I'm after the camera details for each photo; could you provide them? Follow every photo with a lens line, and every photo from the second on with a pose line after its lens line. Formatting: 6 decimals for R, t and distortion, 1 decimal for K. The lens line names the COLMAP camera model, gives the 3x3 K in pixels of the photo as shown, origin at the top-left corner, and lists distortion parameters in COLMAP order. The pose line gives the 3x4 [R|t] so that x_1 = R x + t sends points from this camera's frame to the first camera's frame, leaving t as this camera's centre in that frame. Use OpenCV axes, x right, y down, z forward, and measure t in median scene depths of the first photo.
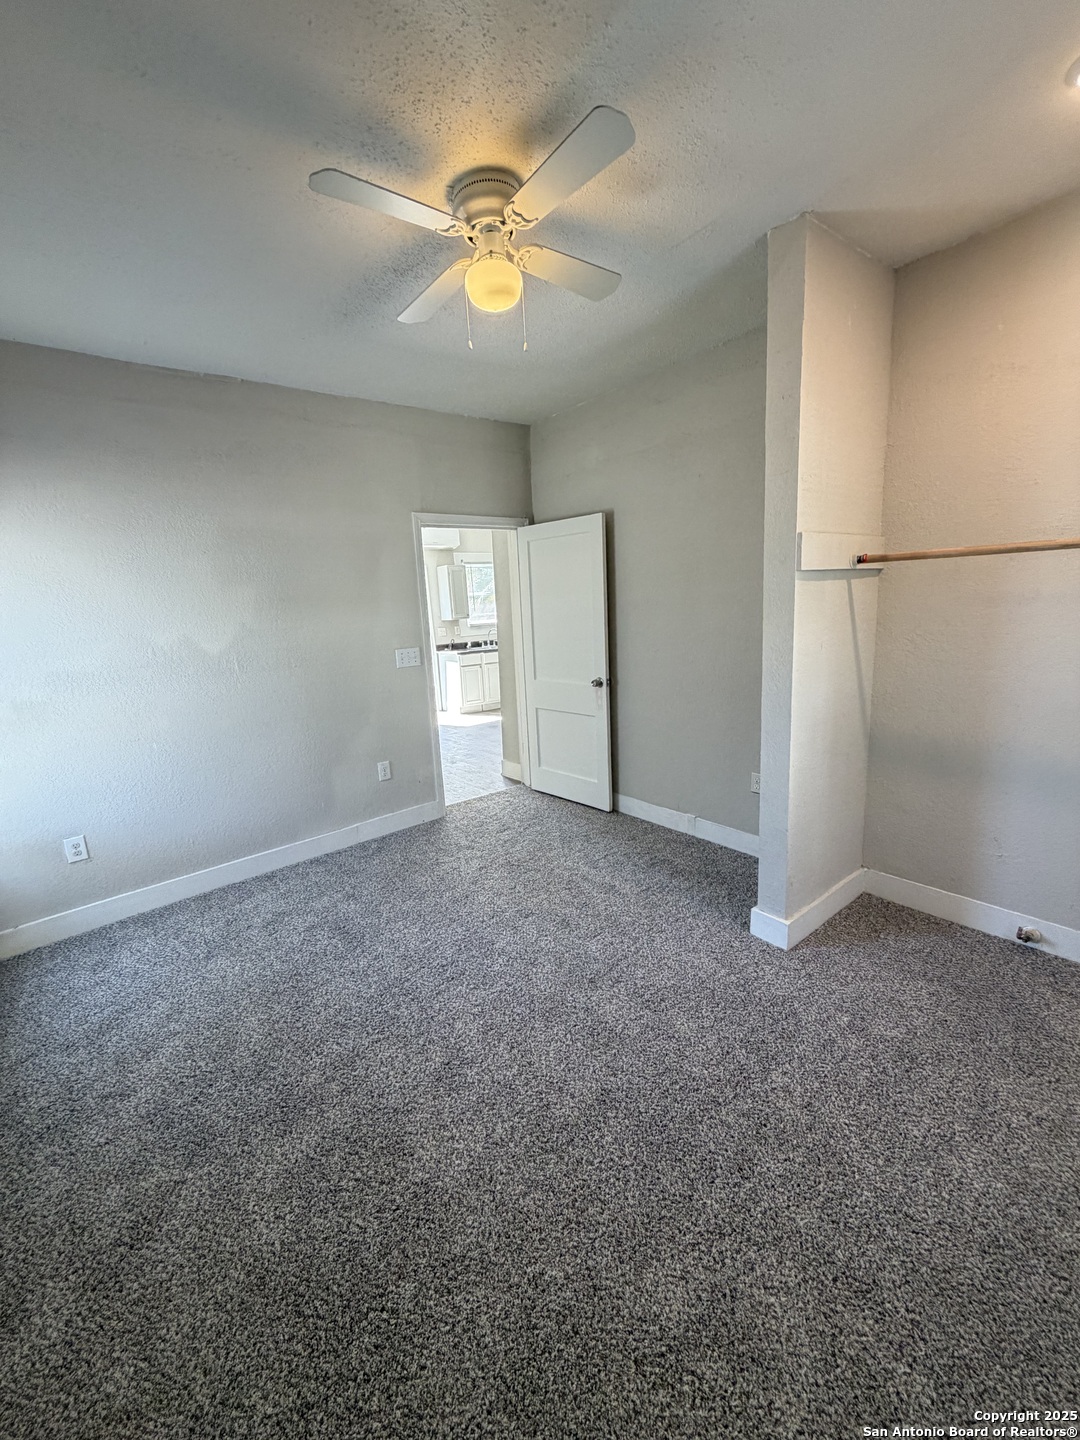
lens RADIAL K [[570.4, 0, 539.6], [0, 570.4, 724.5], [0, 0, 1]] dist [-0.010192, 0.001693]
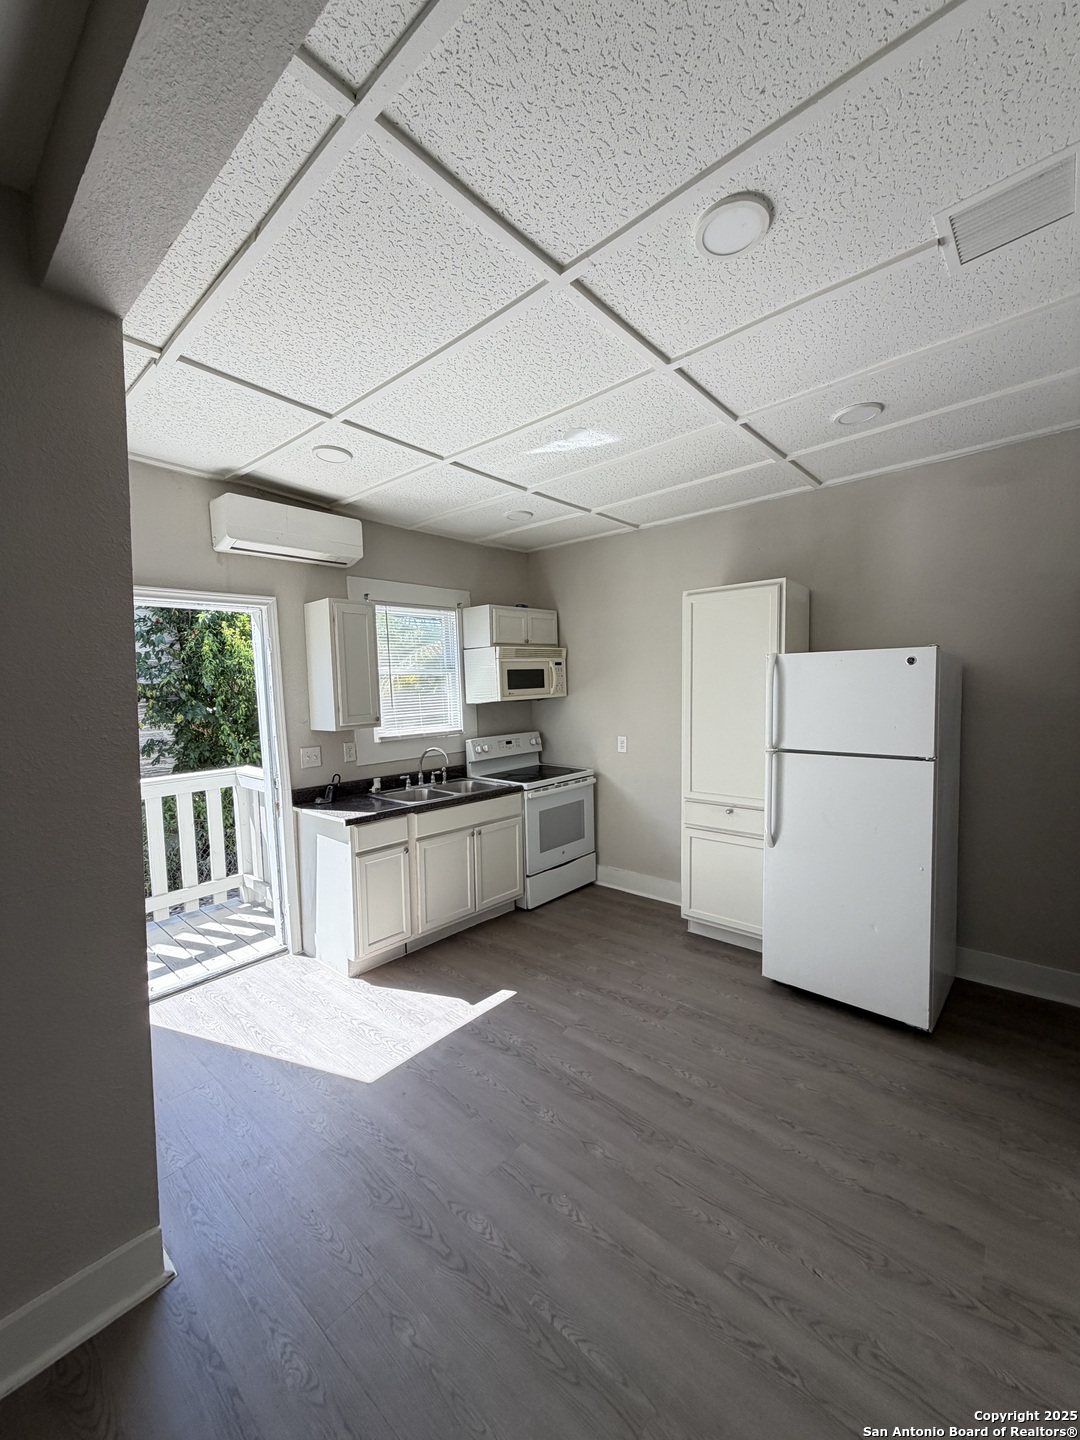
lens RADIAL K [[570.4, 0, 534.9], [0, 570.4, 720.8], [0, 0, 1]] dist [-0.010192, 0.001693]
pose [[0.985128, 0.019906, 0.170667, -0.081430], [0.004751, 0.989731, -0.142863, -0.128195], [-0.171759, 0.141549, 0.974917, 0.562704]]
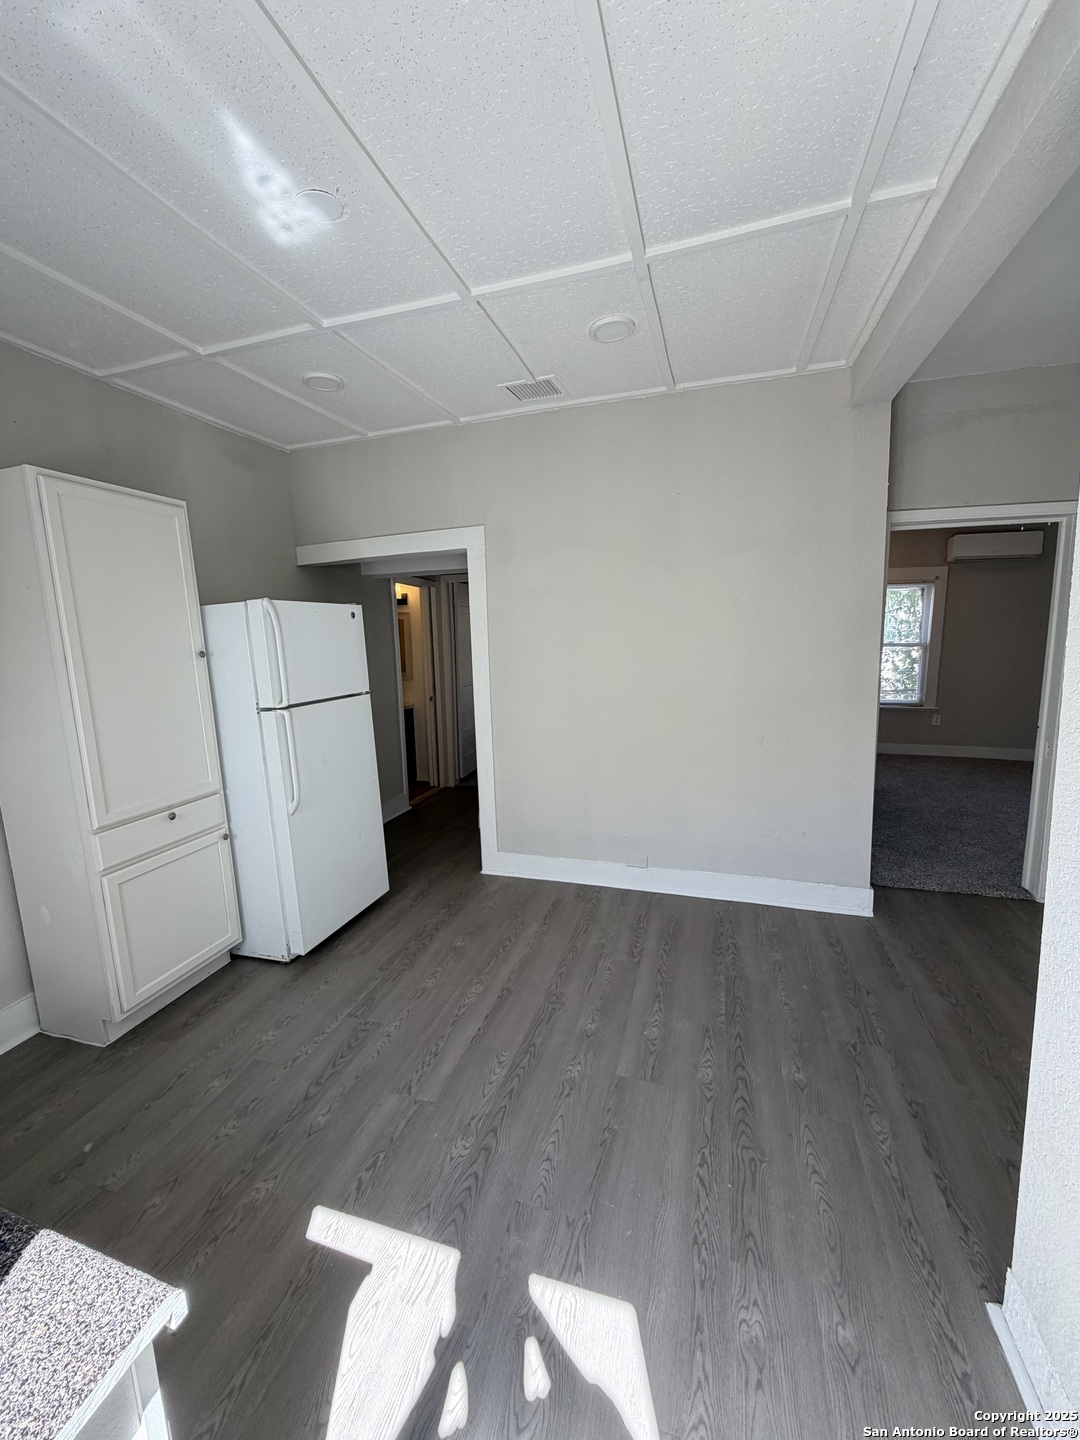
lens RADIAL K [[570.4, 0, 543.0], [0, 570.4, 717.2], [0, 0, 1]] dist [-0.010192, 0.001693]
pose [[-0.558773, -0.057307, 0.827338, -0.210662], [0.220431, 0.951462, 0.214781, -0.187613], [-0.799489, 0.302385, -0.519019, 0.912062]]
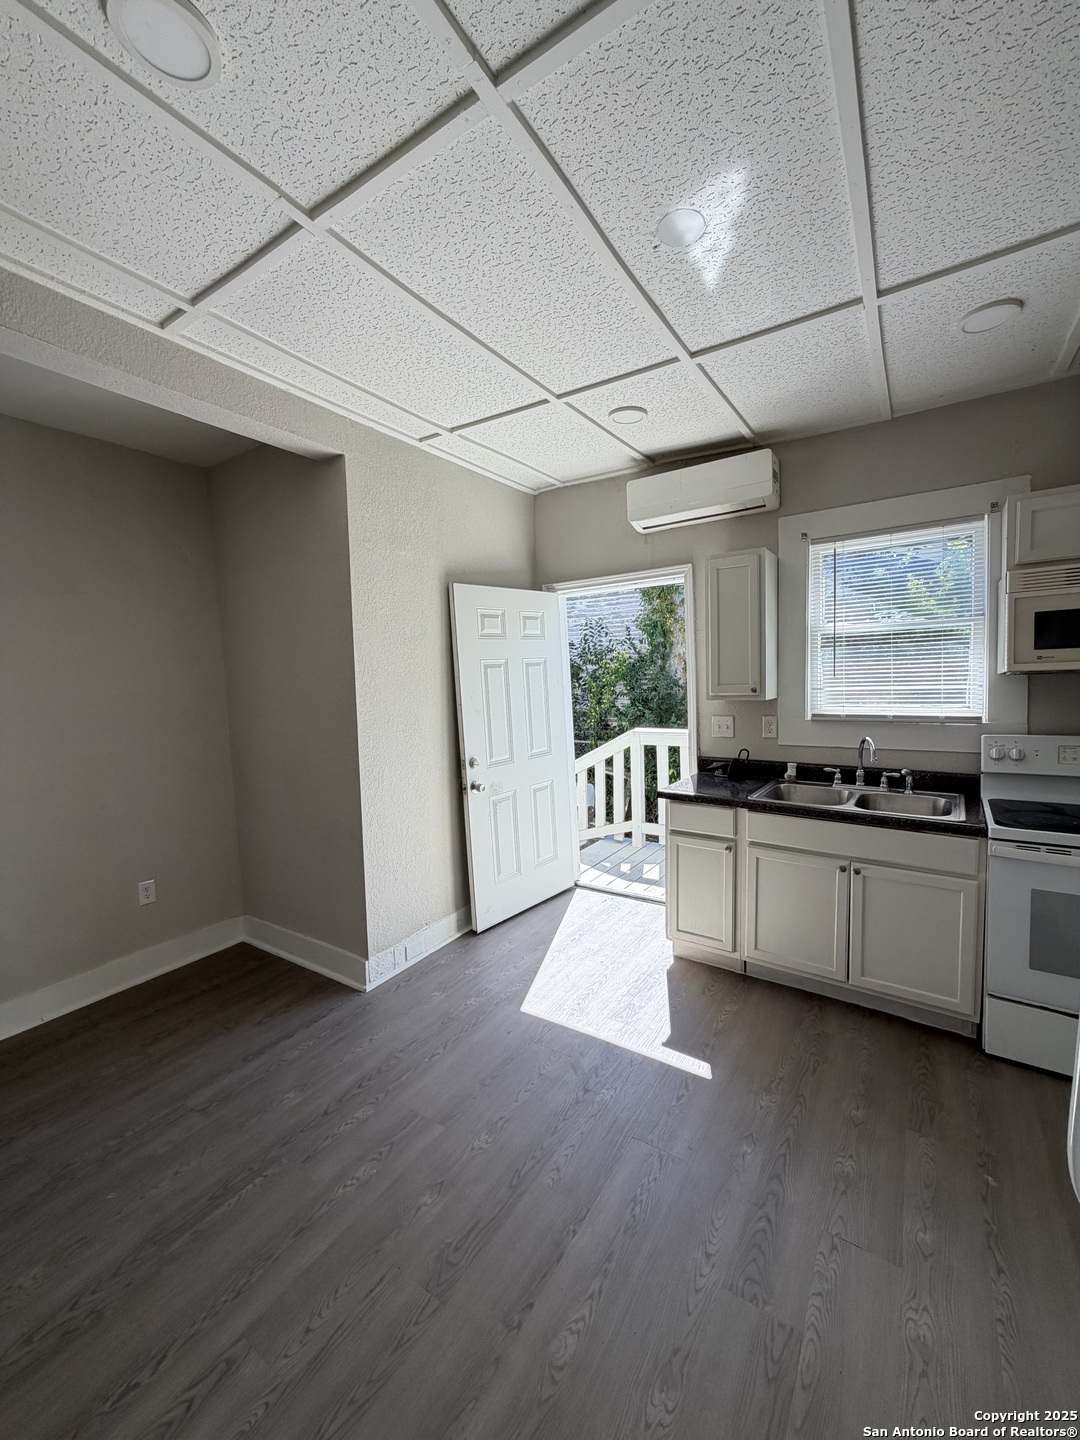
lens RADIAL K [[570.4, 0, 544.4], [0, 570.4, 720.2], [0, 0, 1]] dist [-0.010192, 0.001693]
pose [[0.310592, 0.127134, -0.942003, 0.159823], [-0.173481, 0.981952, 0.075326, -0.174262], [0.934578, 0.140024, 0.327042, 0.752546]]
